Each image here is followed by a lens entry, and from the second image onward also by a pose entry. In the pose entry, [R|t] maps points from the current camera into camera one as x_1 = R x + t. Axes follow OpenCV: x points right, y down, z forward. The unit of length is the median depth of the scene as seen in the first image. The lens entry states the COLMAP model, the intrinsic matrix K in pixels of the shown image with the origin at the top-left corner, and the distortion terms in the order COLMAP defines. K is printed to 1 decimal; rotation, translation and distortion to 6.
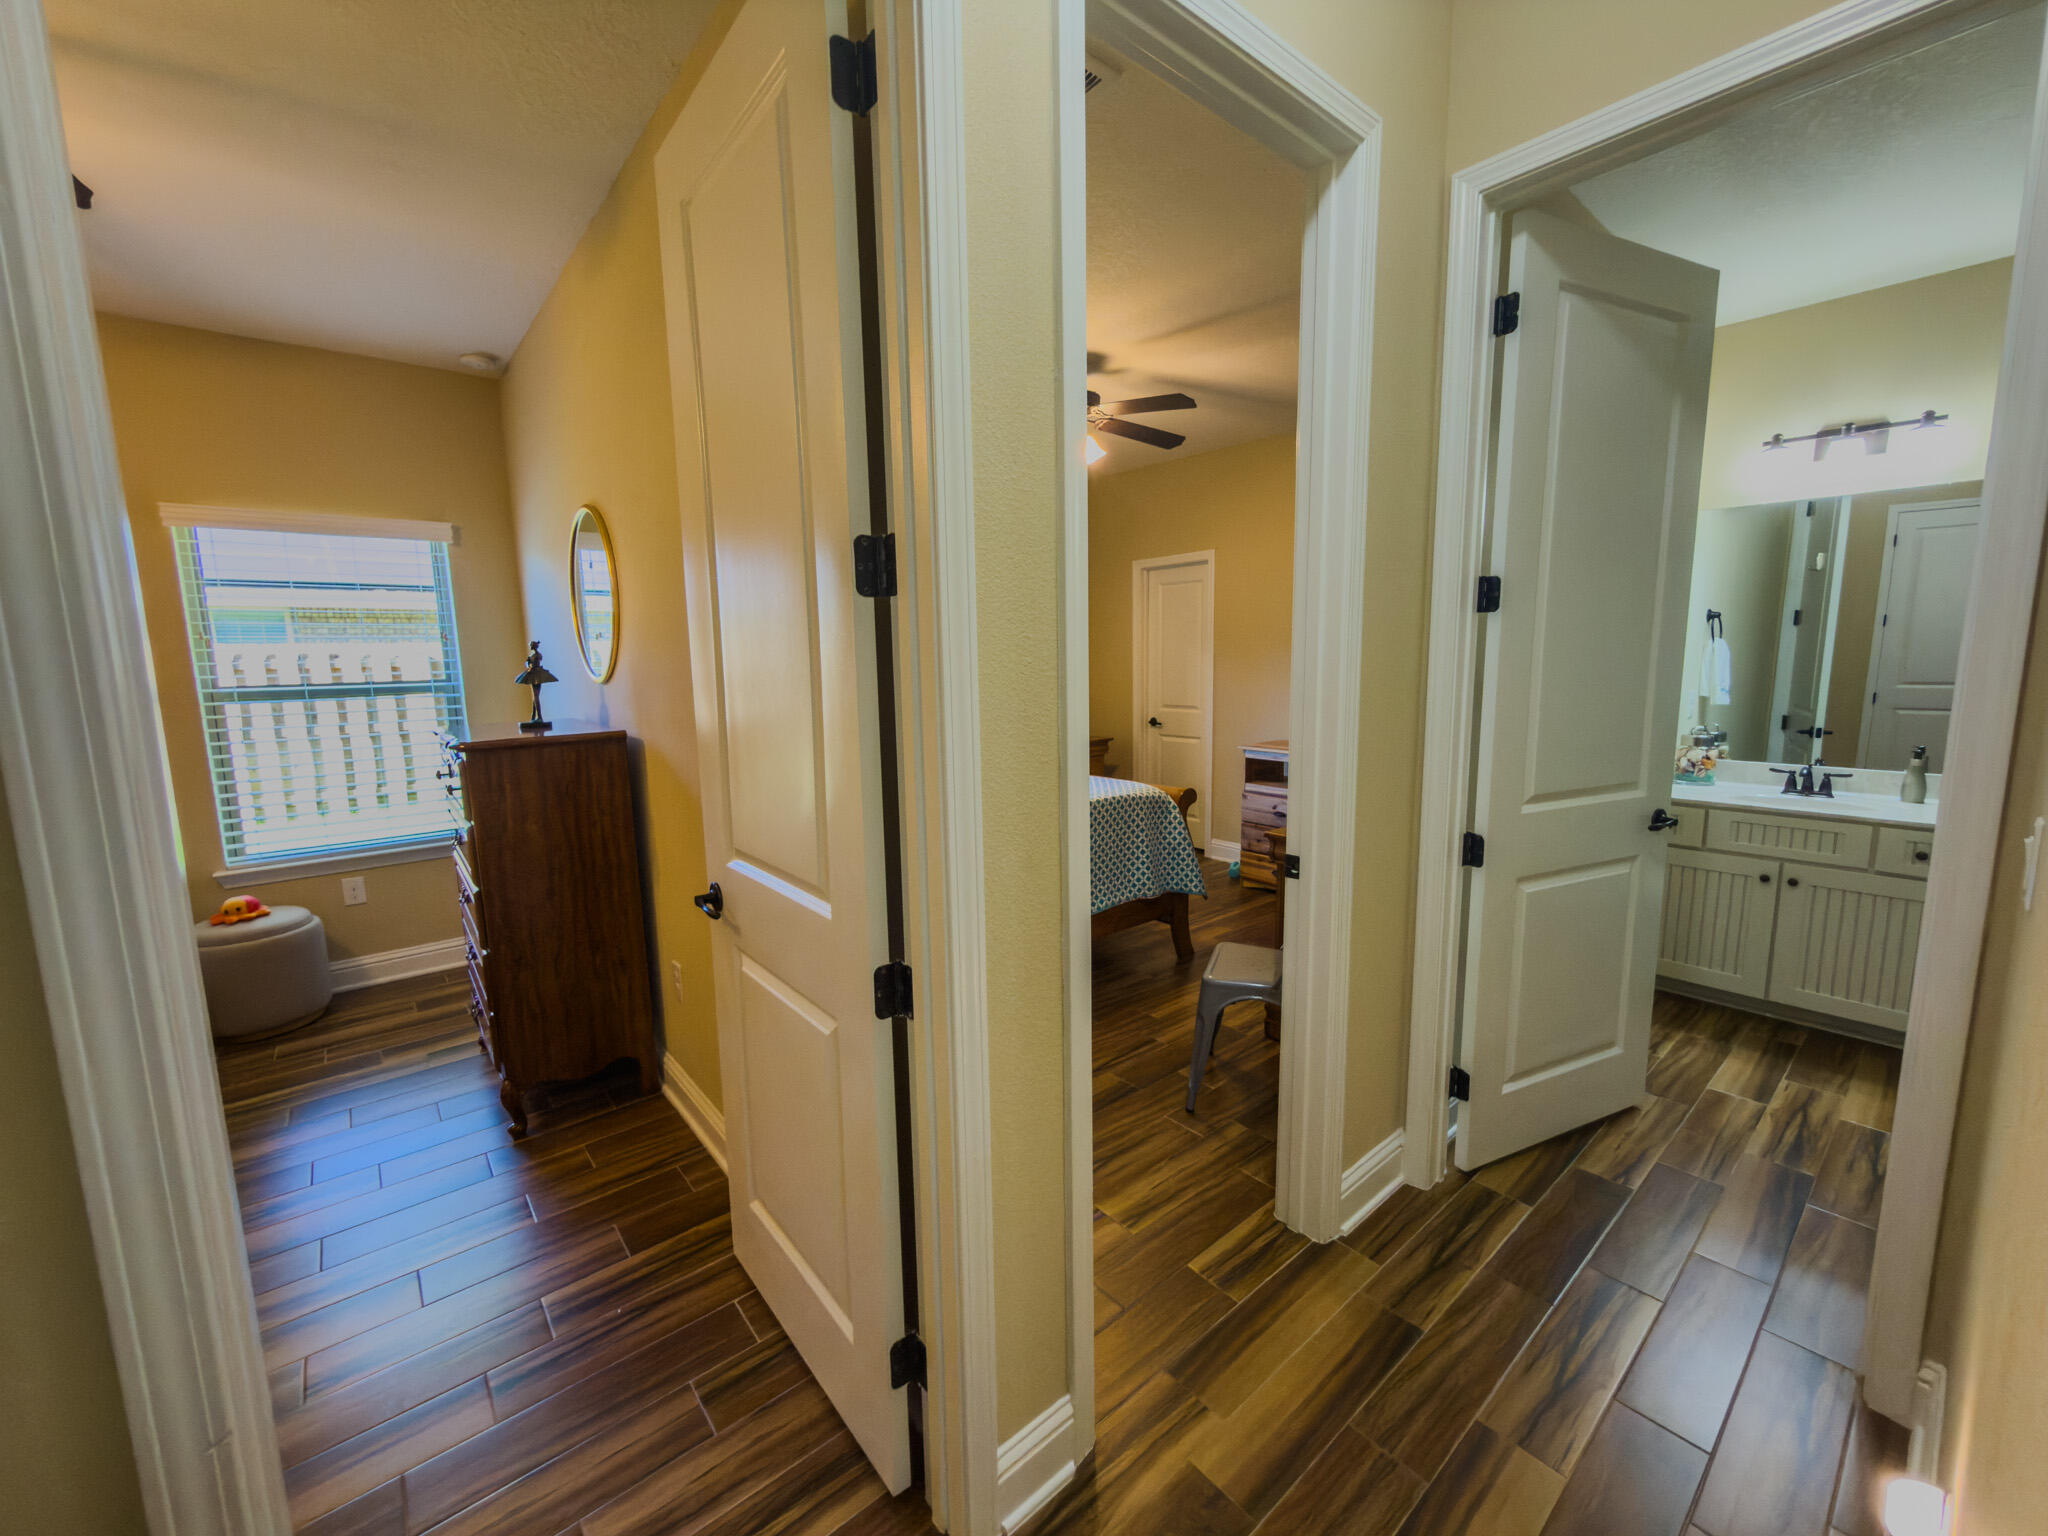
lens RADIAL K [[814.6, 0, 1022.3], [0, 814.6, 763.2], [0, 0, 1]] dist [-0.006509, 0.000057]
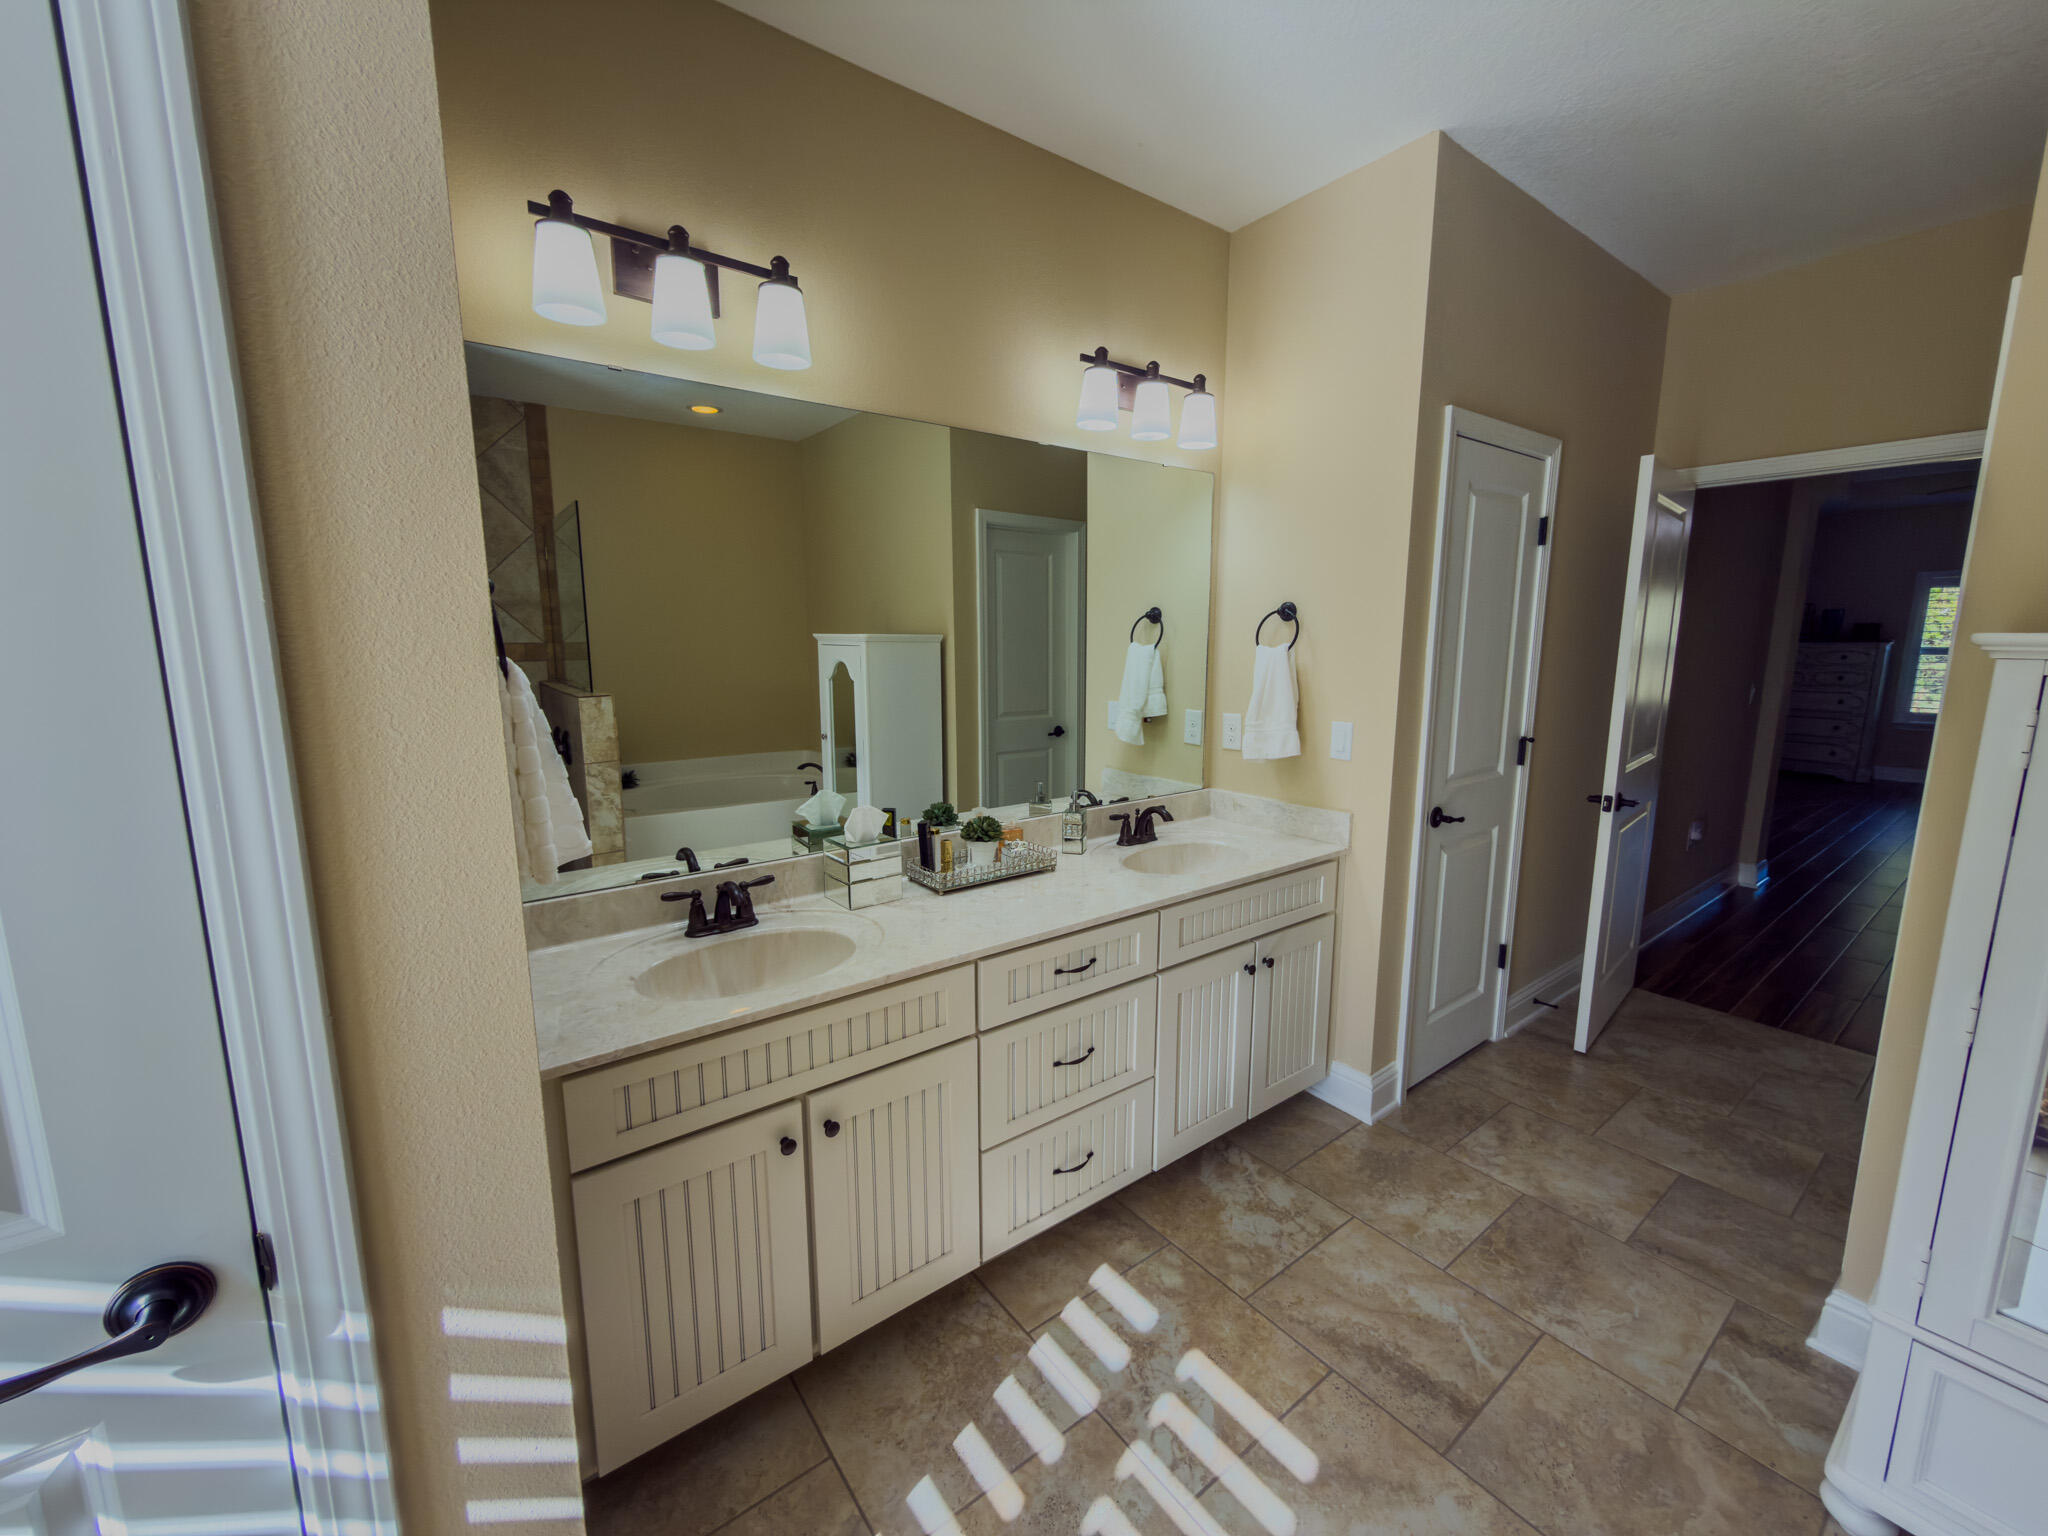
lens RADIAL K [[814.6, 0, 1021.8], [0, 814.6, 766.0], [0, 0, 1]] dist [-0.006509, 0.000057]
pose [[0.052286, -0.140753, 0.988663, 0.476318], [0.140942, 0.981148, 0.132230, -0.123842], [-0.988636, 0.132431, 0.071139, 0.796968]]
